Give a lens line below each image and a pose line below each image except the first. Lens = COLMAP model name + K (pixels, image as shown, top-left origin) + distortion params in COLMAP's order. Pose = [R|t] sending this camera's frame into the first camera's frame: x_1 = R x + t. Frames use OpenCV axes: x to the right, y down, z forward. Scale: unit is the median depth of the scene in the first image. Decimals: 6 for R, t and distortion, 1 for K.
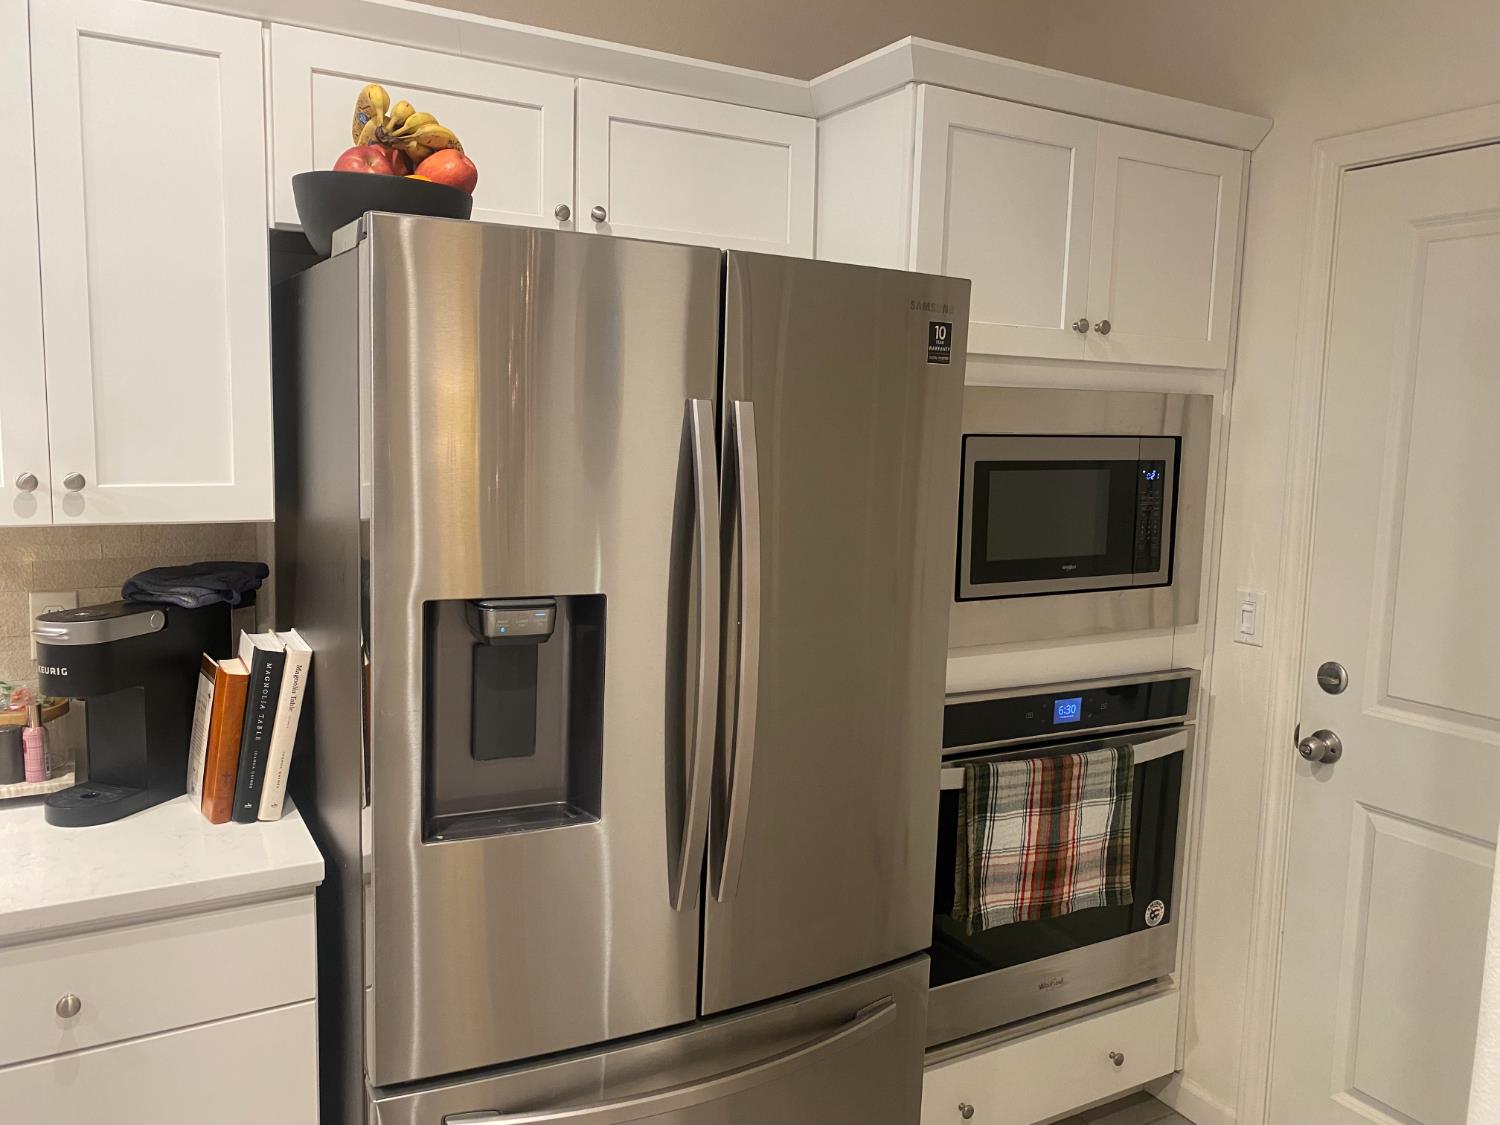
lens RADIAL K [[1141.2, 0, 751.5], [0, 1141.2, 560.9], [0, 0, 1]] dist [0.000615, -0.002657]
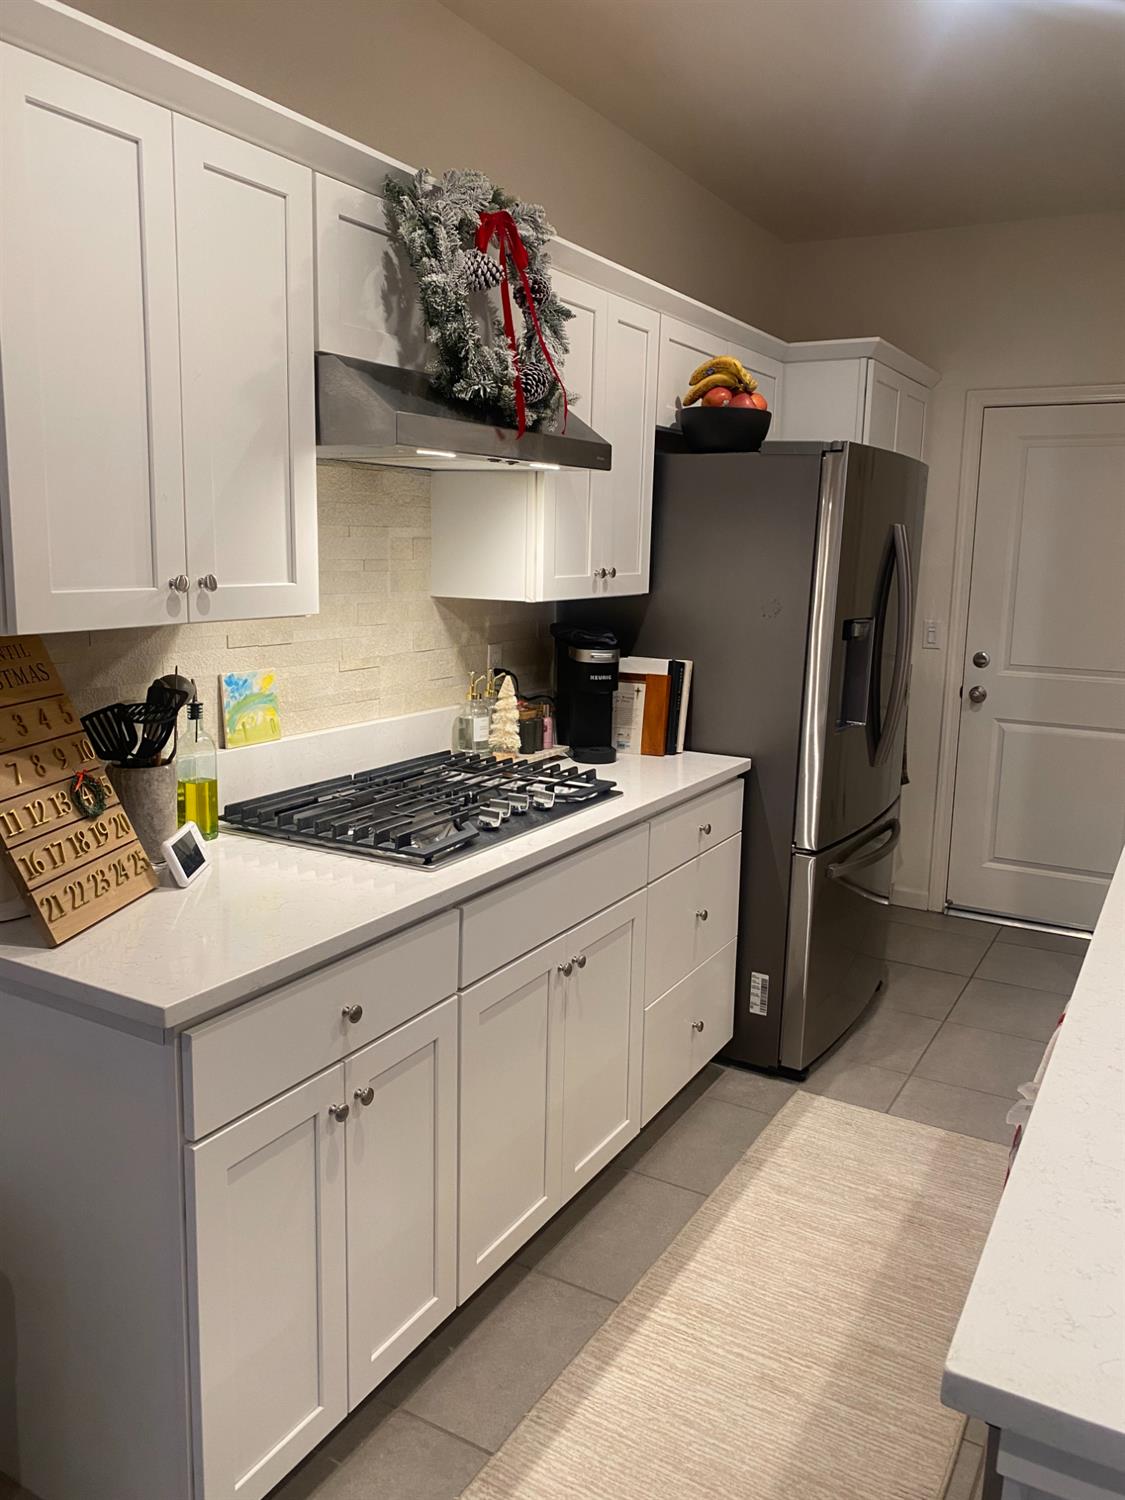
lens RADIAL K [[1141.2, 0, 559.6], [0, 1141.2, 748.3], [0, 0, 1]] dist [0.000615, -0.002657]
pose [[0.871351, -0.097897, 0.480795, -1.168296], [0.059402, 0.993734, 0.094684, 0.023232], [-0.487051, -0.053942, 0.871706, -0.421833]]
